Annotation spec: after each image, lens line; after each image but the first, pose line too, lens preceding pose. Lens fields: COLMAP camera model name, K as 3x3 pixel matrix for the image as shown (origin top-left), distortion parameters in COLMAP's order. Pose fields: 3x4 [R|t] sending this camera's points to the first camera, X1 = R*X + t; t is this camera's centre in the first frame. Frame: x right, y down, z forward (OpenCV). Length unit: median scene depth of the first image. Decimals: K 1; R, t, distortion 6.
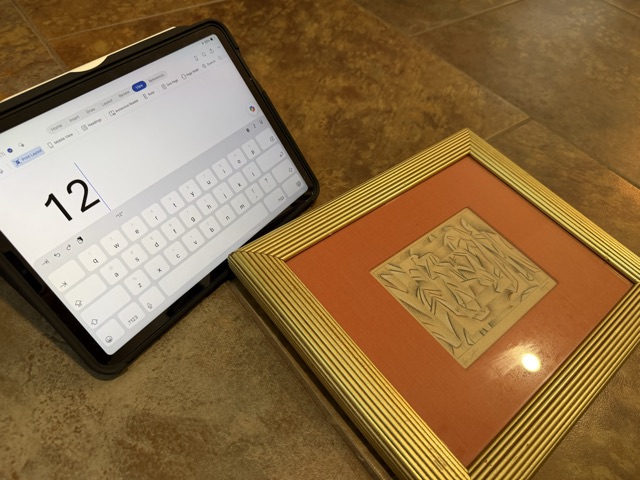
lens RADIAL K [[466.7, 0, 320.0], [0, 466.7, 240.0], [0, 0, 1]] dist [-0.001146, -0.006279]
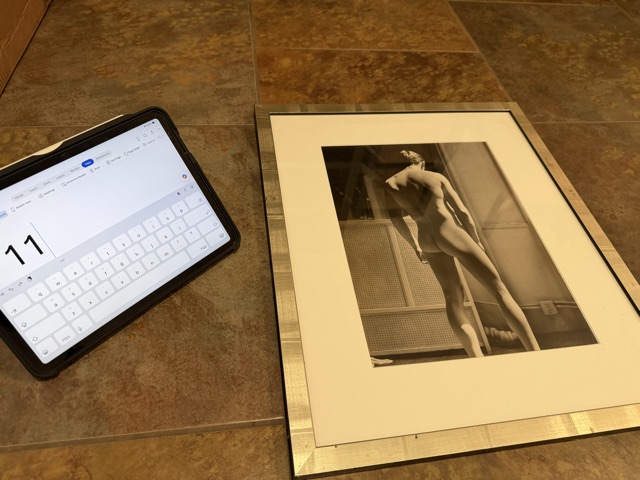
lens RADIAL K [[466.7, 0, 320.0], [0, 466.7, 240.0], [0, 0, 1]] dist [-0.001146, -0.006279]
pose [[0.869074, 0.382639, -0.313526, 0.258481], [-0.395202, 0.918249, 0.025189, -0.003909], [0.297533, 0.102015, 0.949246, -0.236783]]
